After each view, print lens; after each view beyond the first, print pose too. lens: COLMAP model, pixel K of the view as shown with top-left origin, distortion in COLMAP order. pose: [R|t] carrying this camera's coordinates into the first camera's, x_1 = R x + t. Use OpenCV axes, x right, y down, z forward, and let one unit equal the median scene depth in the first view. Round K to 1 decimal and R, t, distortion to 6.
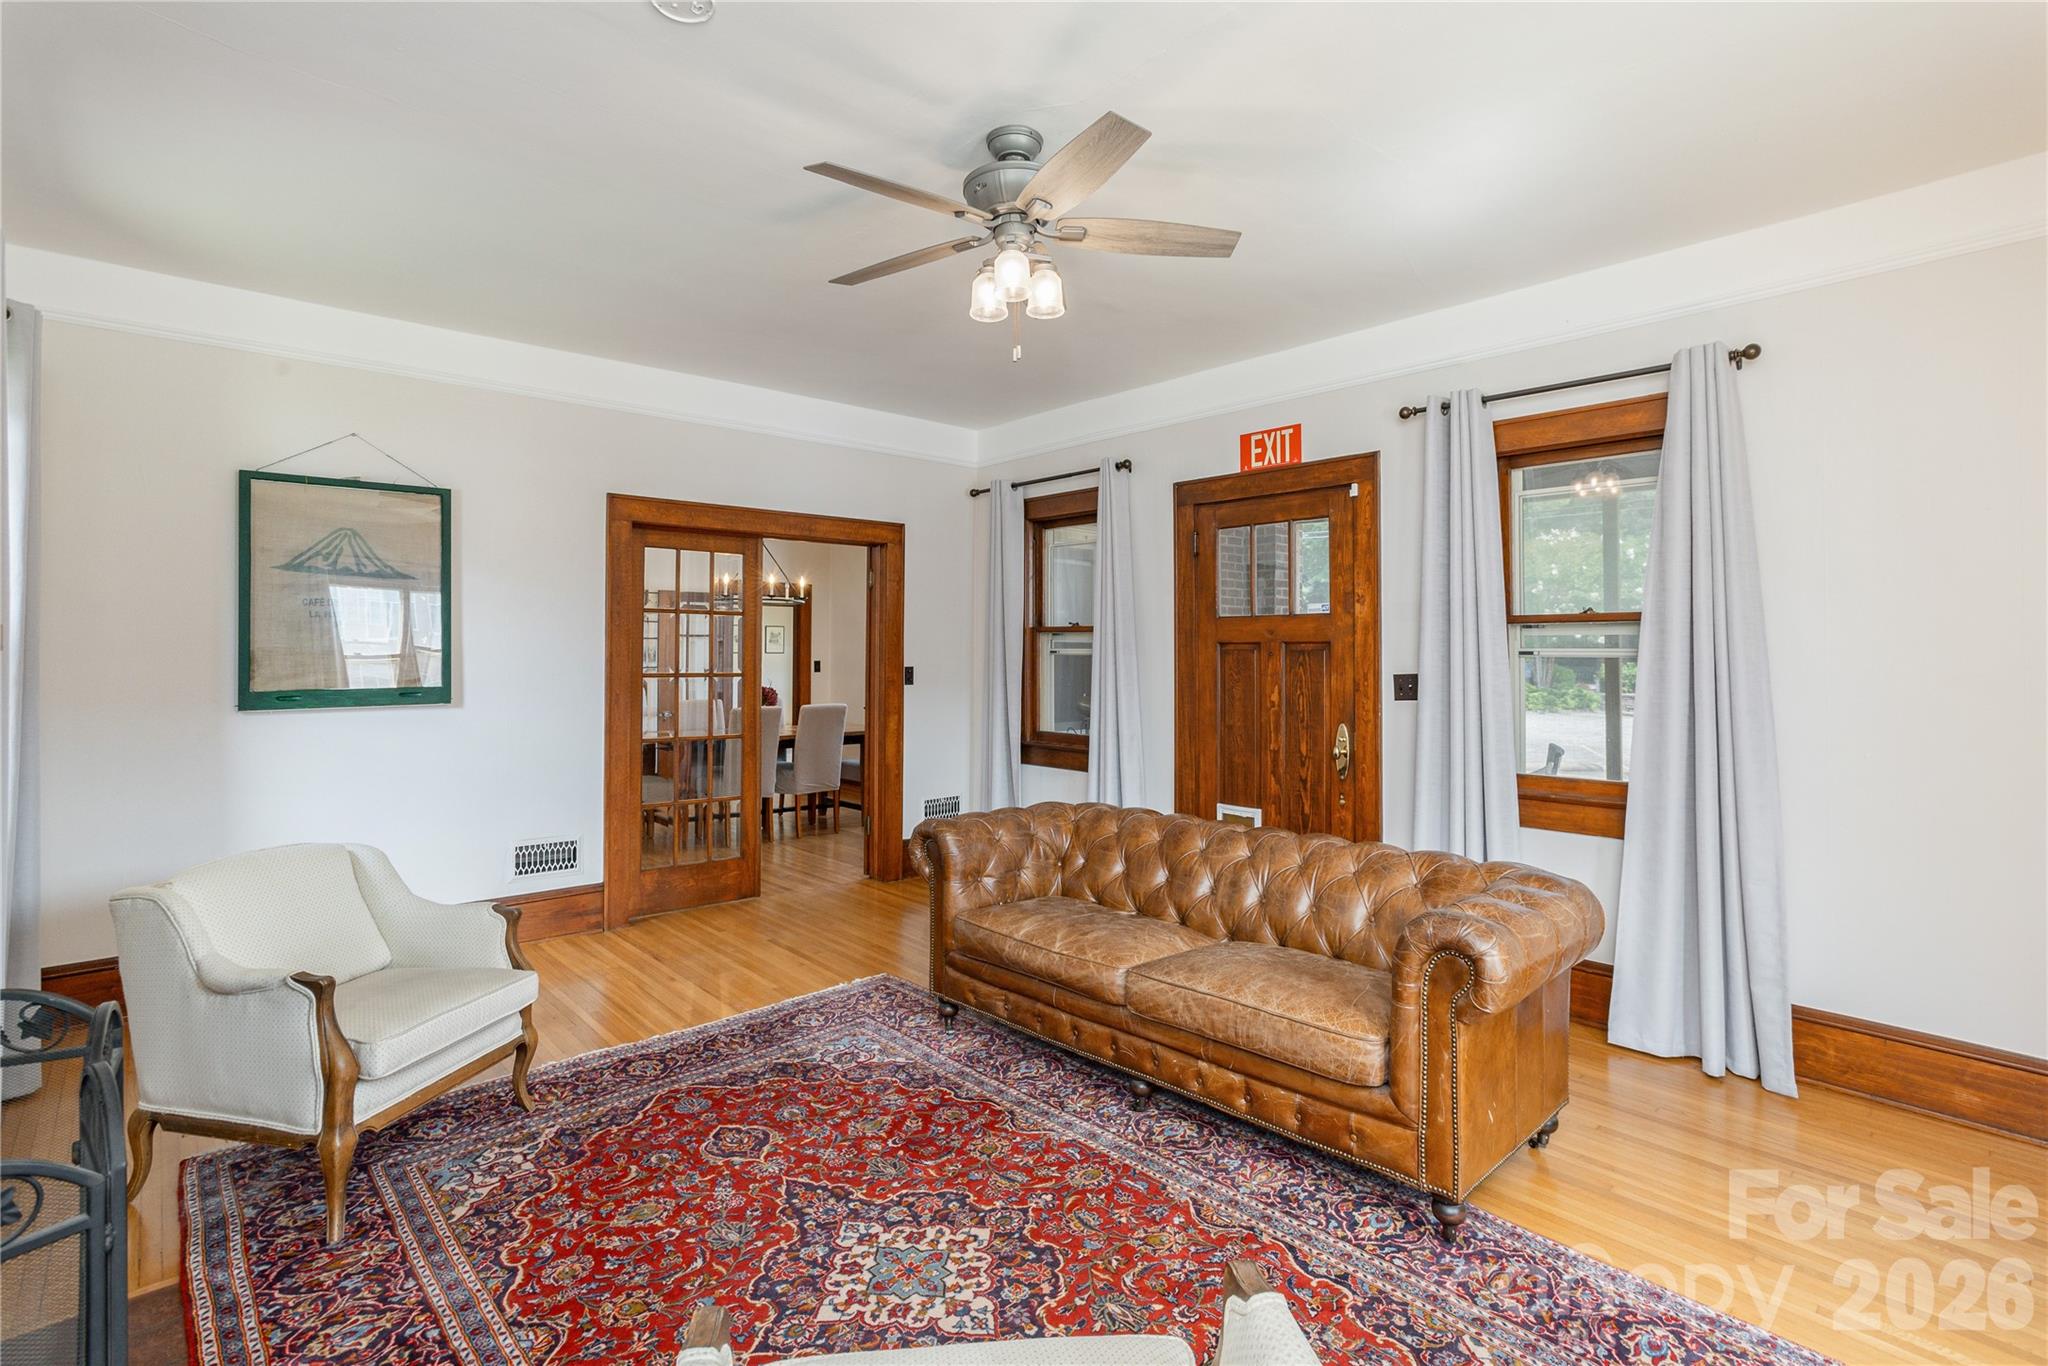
lens RADIAL K [[994.8, 0, 979.1], [0, 994.8, 672.0], [0, 0, 1]] dist [-0.037404, 0.029935]
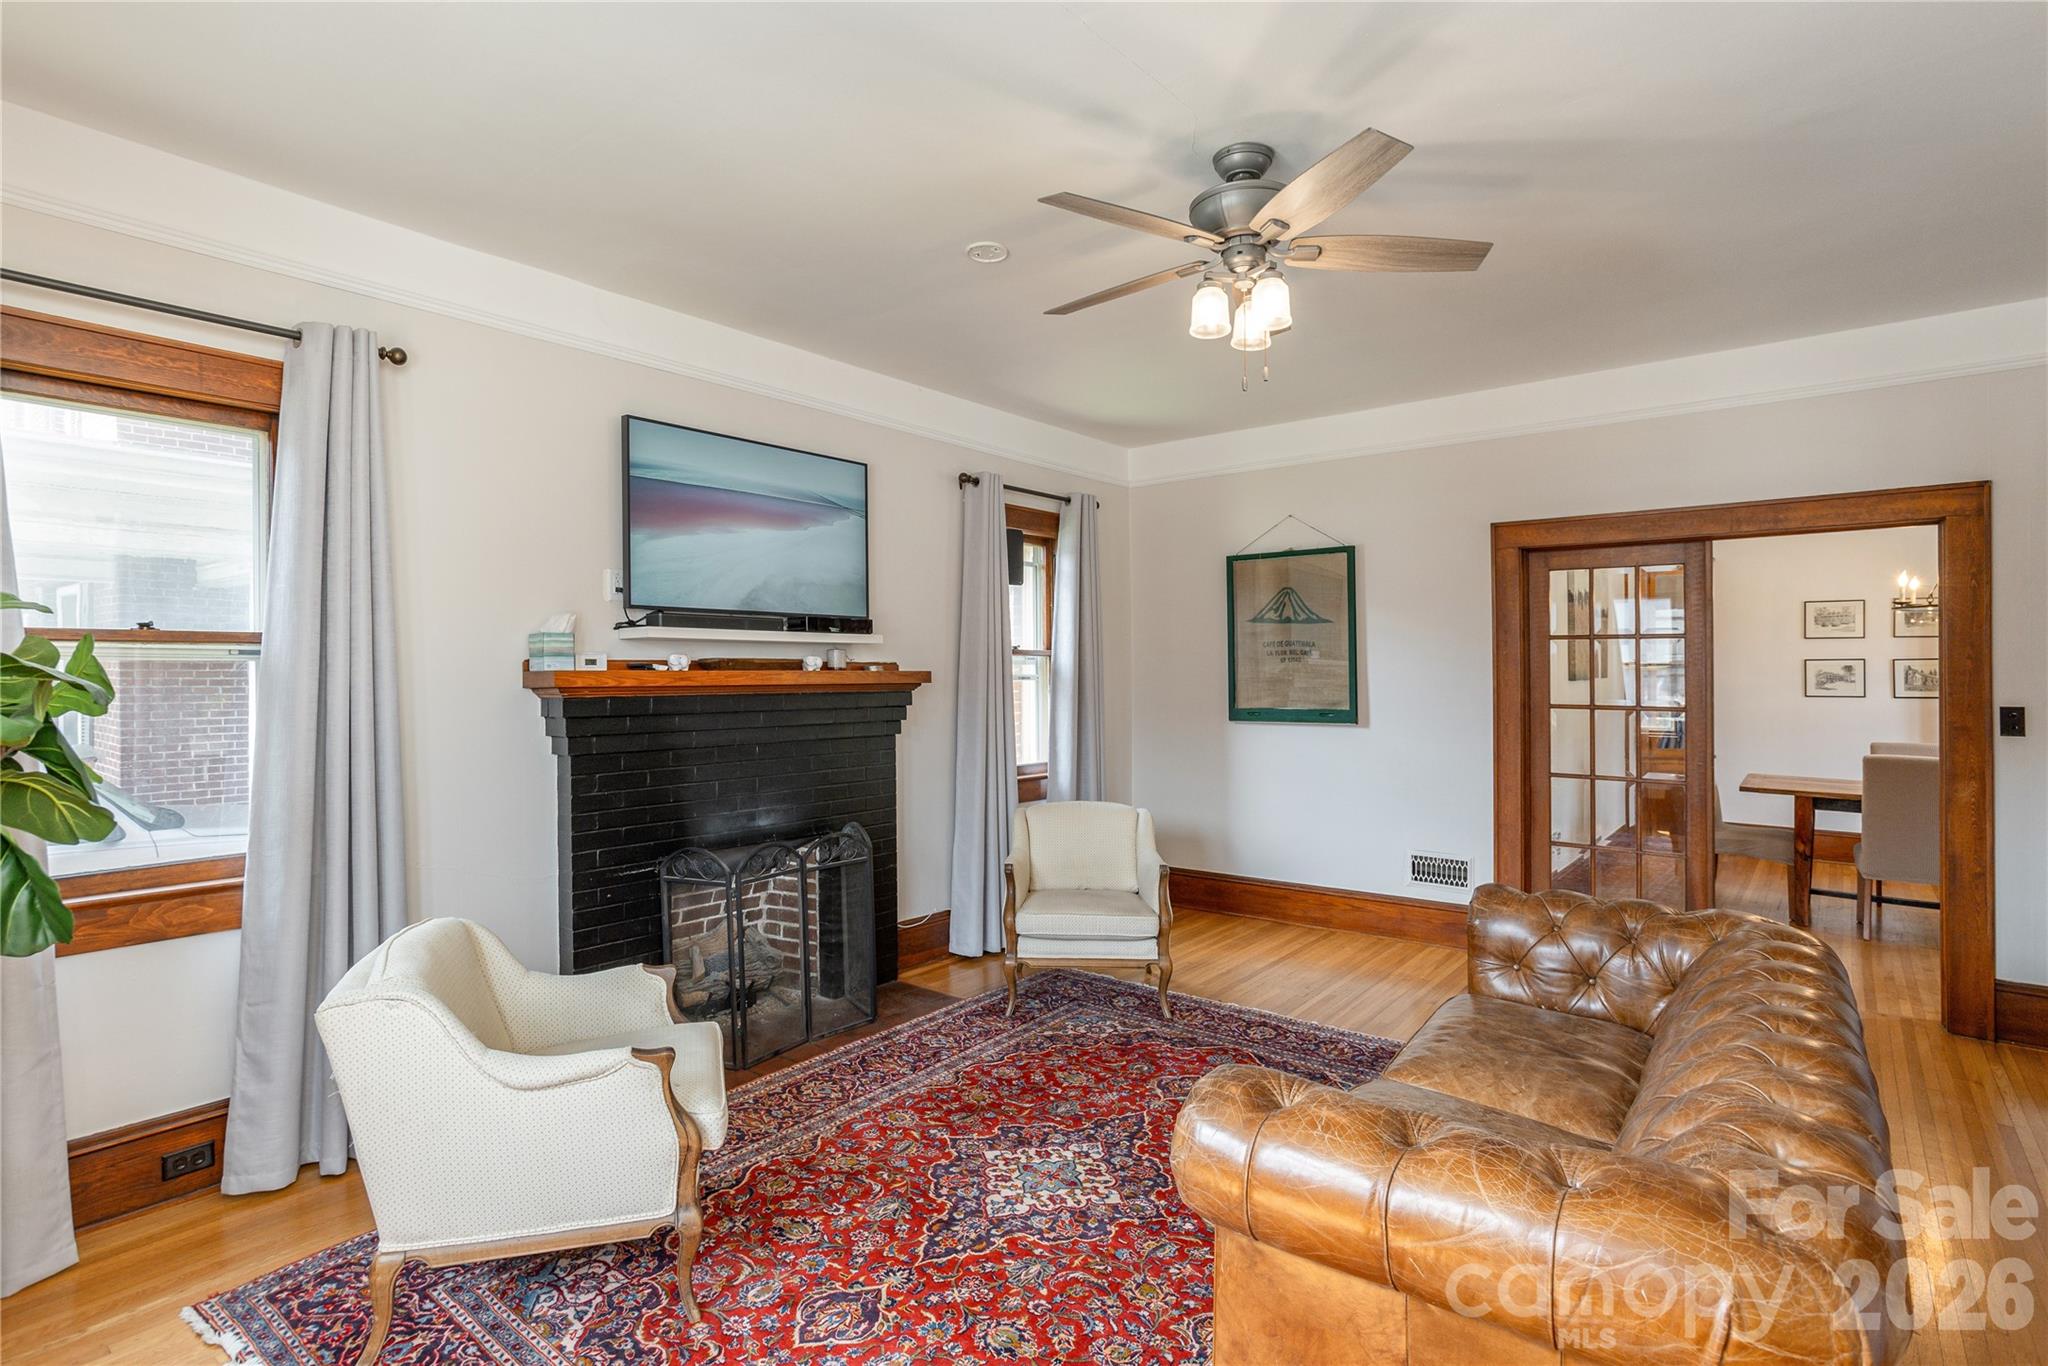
lens RADIAL K [[994.8, 0, 979.1], [0, 994.8, 672.0], [0, 0, 1]] dist [-0.037404, 0.029935]
pose [[0.166583, -0.002942, -0.986023, 0.959289], [-0.023579, 0.999698, -0.006966, -0.017126], [0.985746, 0.024409, 0.166463, 0.572329]]
